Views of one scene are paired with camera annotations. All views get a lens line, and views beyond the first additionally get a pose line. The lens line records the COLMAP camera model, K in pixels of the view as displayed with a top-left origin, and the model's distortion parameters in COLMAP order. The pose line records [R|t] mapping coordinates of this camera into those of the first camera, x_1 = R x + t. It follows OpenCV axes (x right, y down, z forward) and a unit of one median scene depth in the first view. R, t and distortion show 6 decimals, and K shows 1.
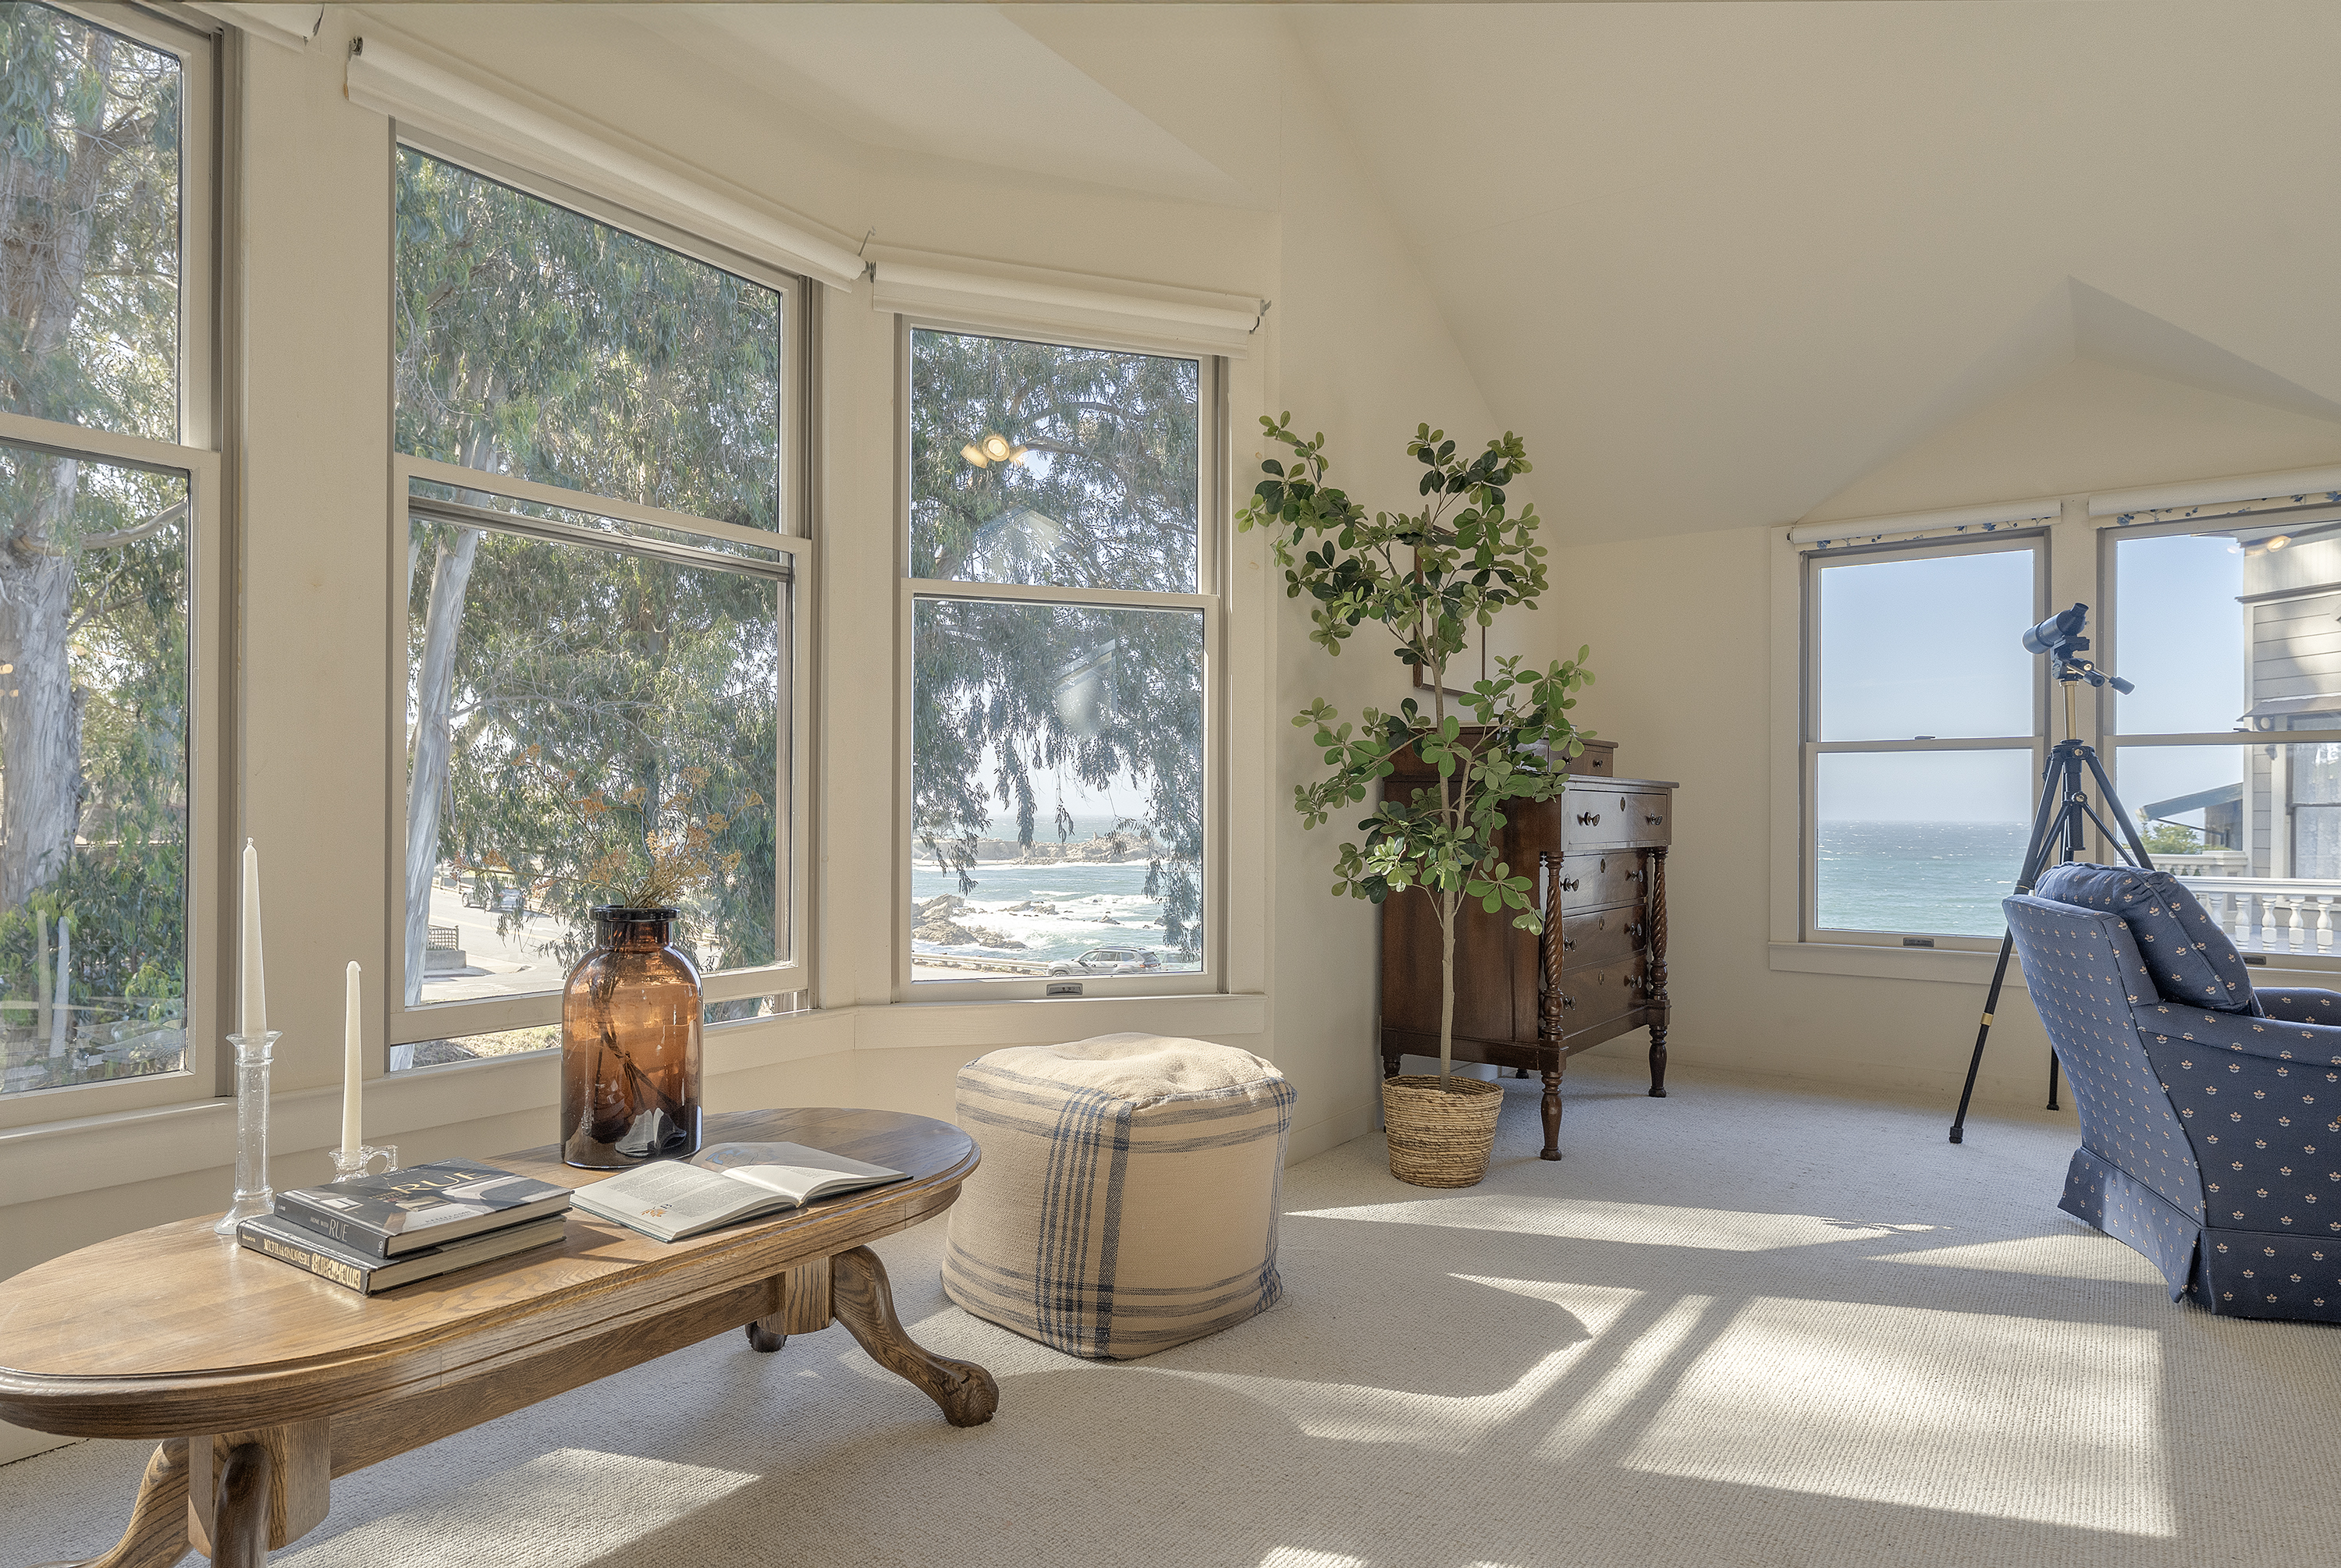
lens RADIAL K [[1328.5, 0, 1201.3], [0, 1328.5, 833.4], [0, 0, 1]] dist [0.004850, -0.000766]
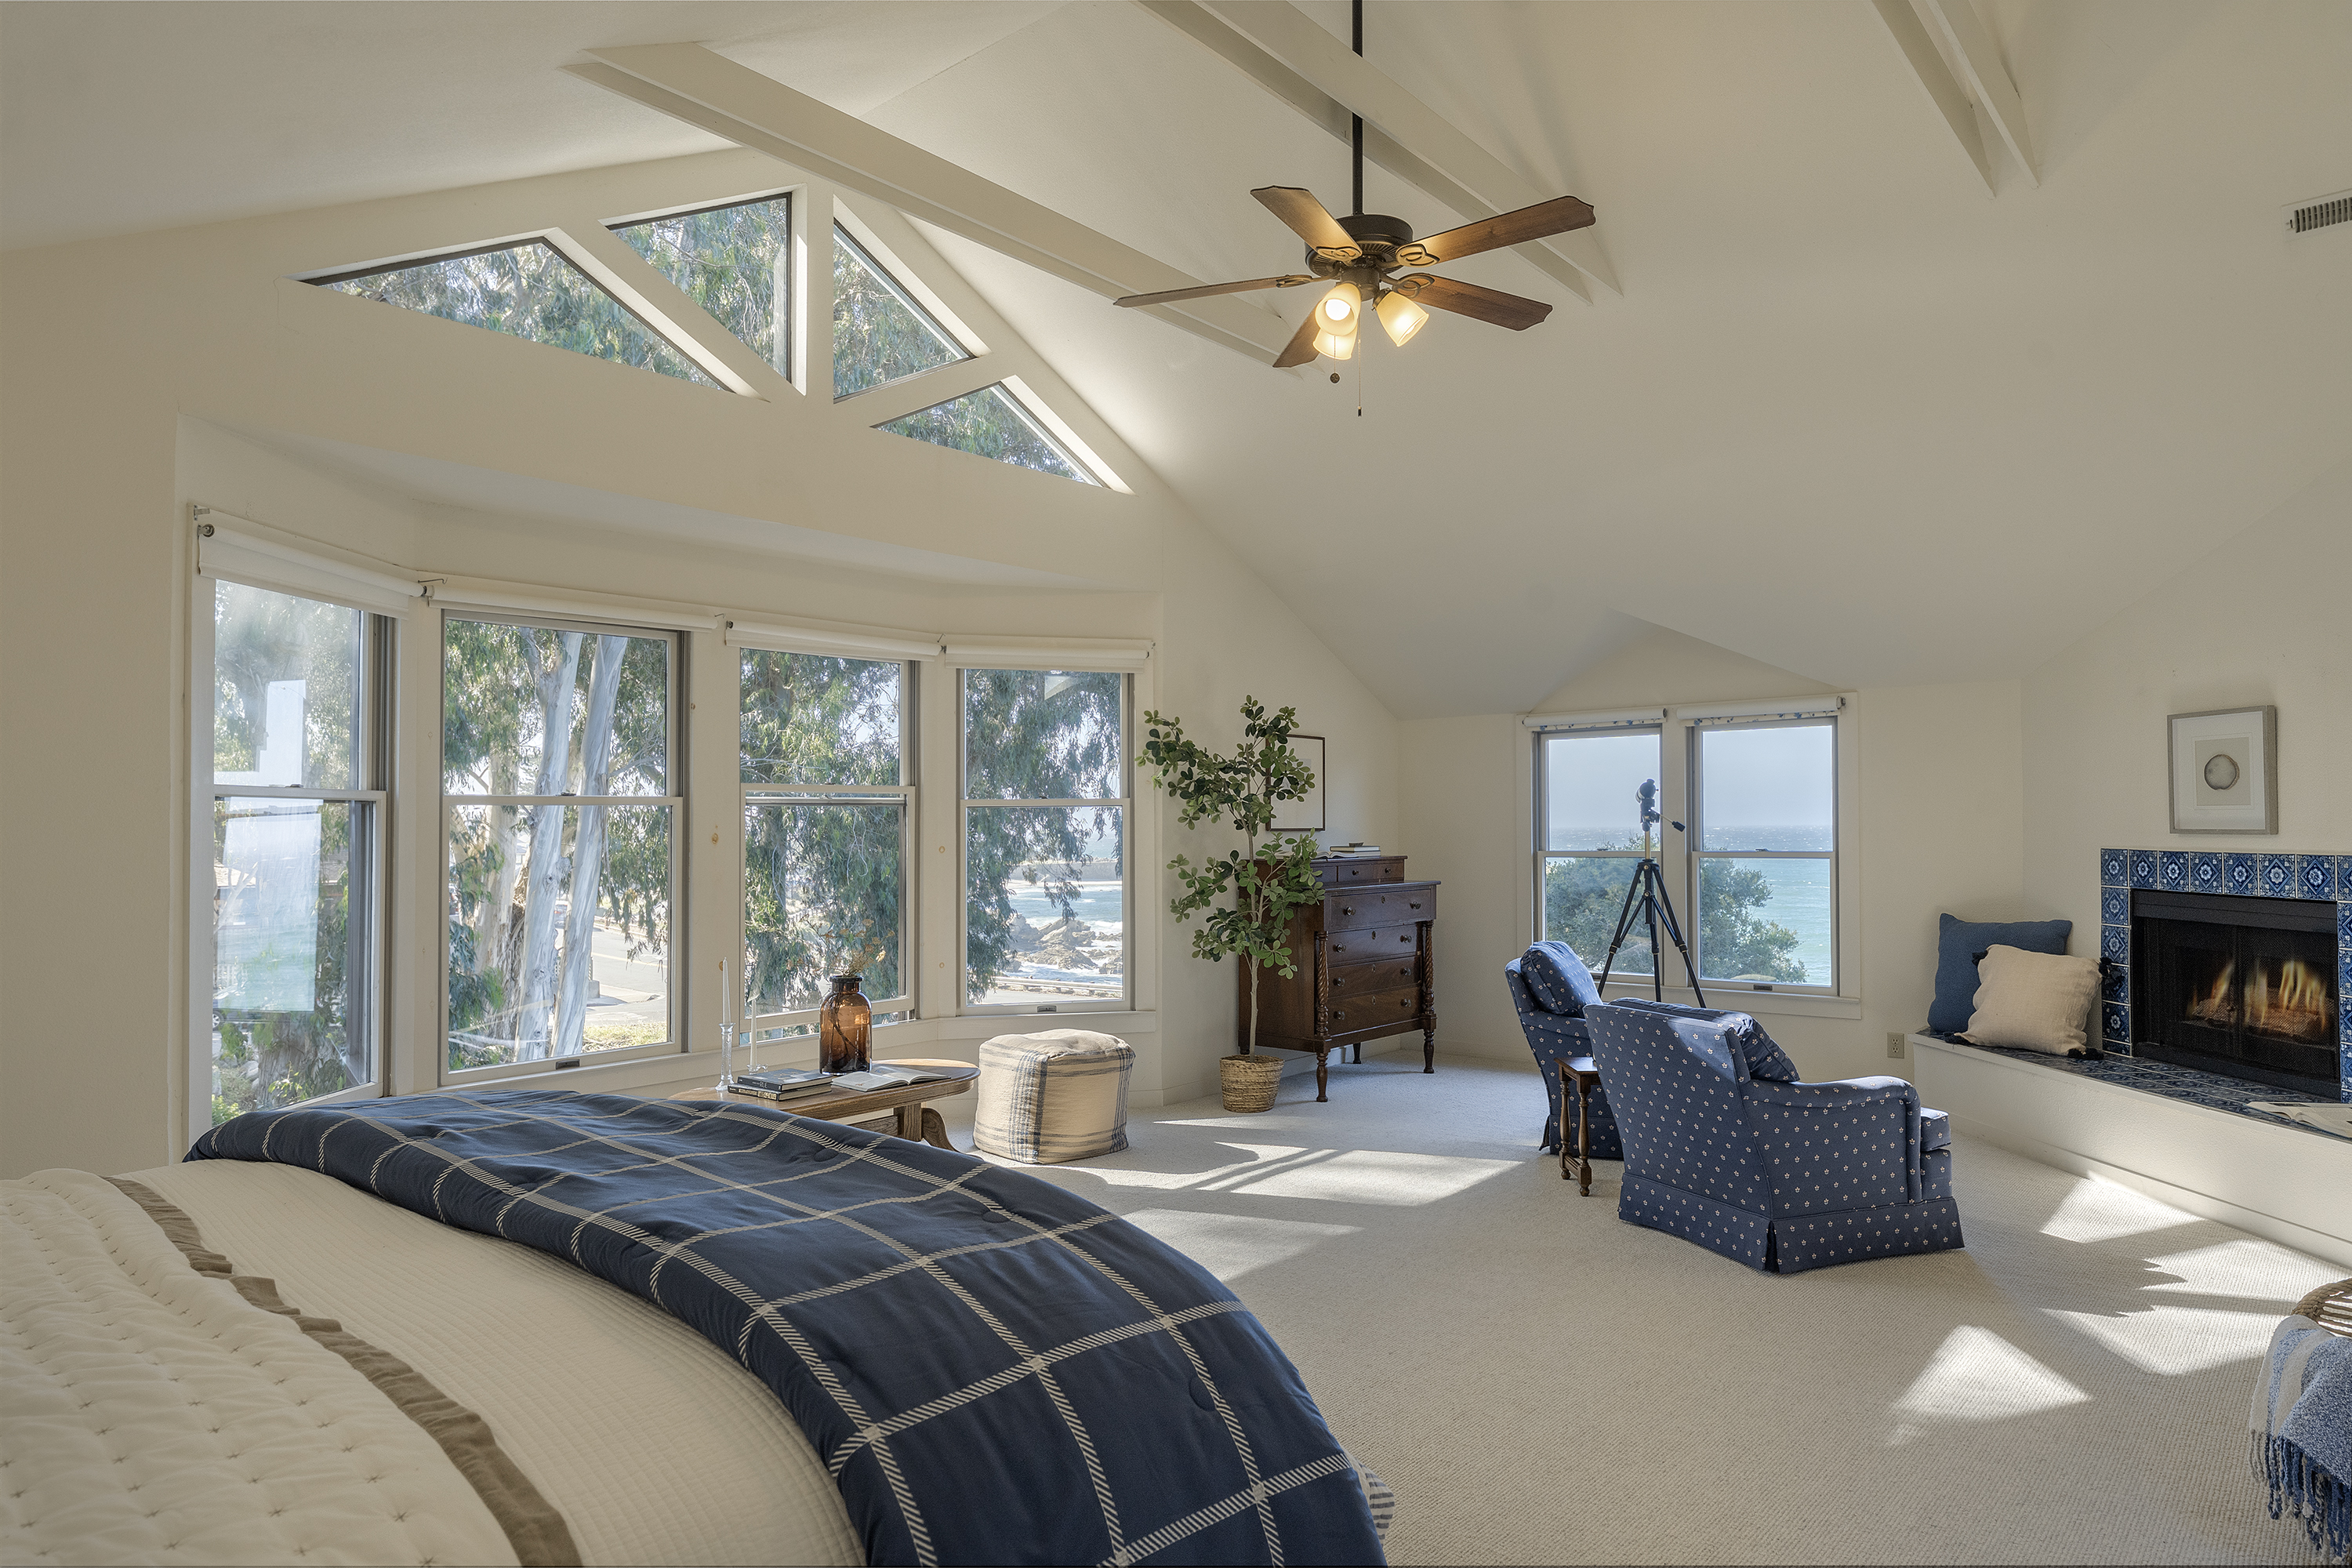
lens RADIAL K [[1471.8, 0, 1297.6], [0, 1471.8, 798.3], [0, 0, 1]] dist [-0.000782, -0.001517]
pose [[0.999244, -0.012123, -0.036937, 0.329836], [0.011040, 0.999507, -0.029395, -0.116254], [0.037275, 0.028965, 0.998885, -1.080532]]
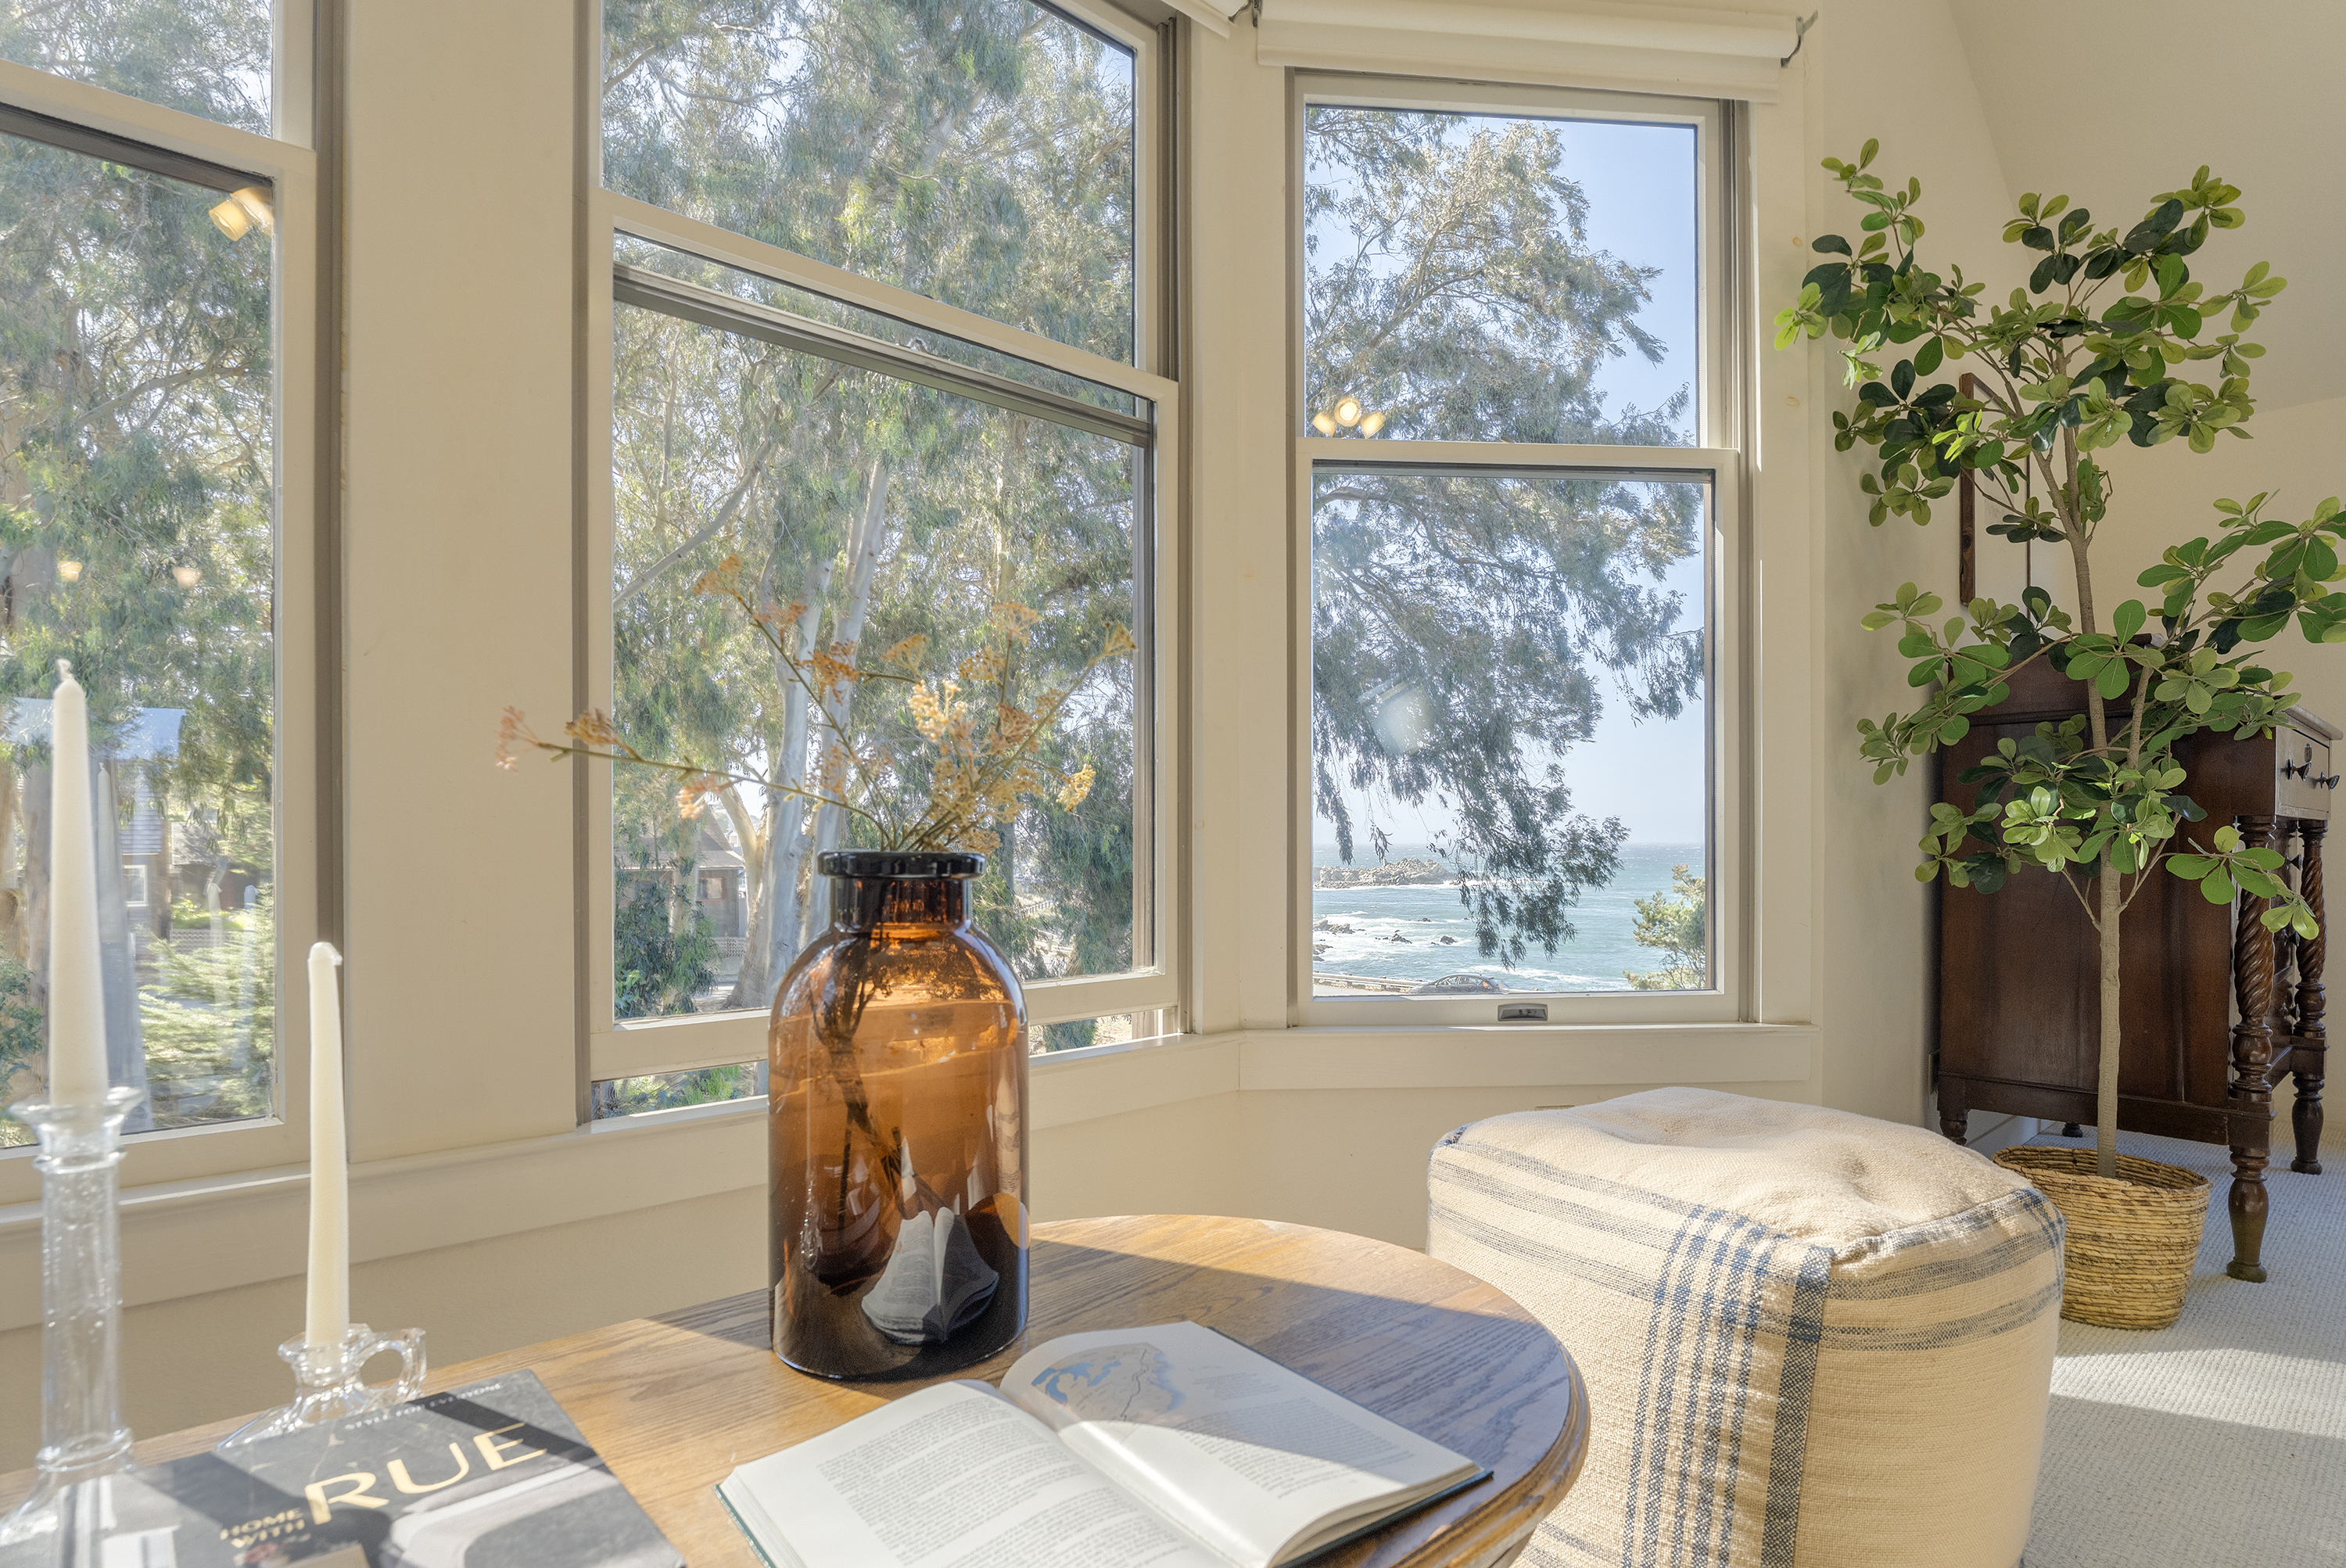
lens RADIAL K [[1167.5, 0, 1181.9], [0, 1167.5, 873.8], [0, 0, 1]] dist [-0.022491, -0.000331]
pose [[0.969344, -0.005894, -0.245638, -0.121895], [0.008408, 0.999922, 0.009185, 0.035189], [0.245565, -0.010969, 0.969318, 0.342228]]
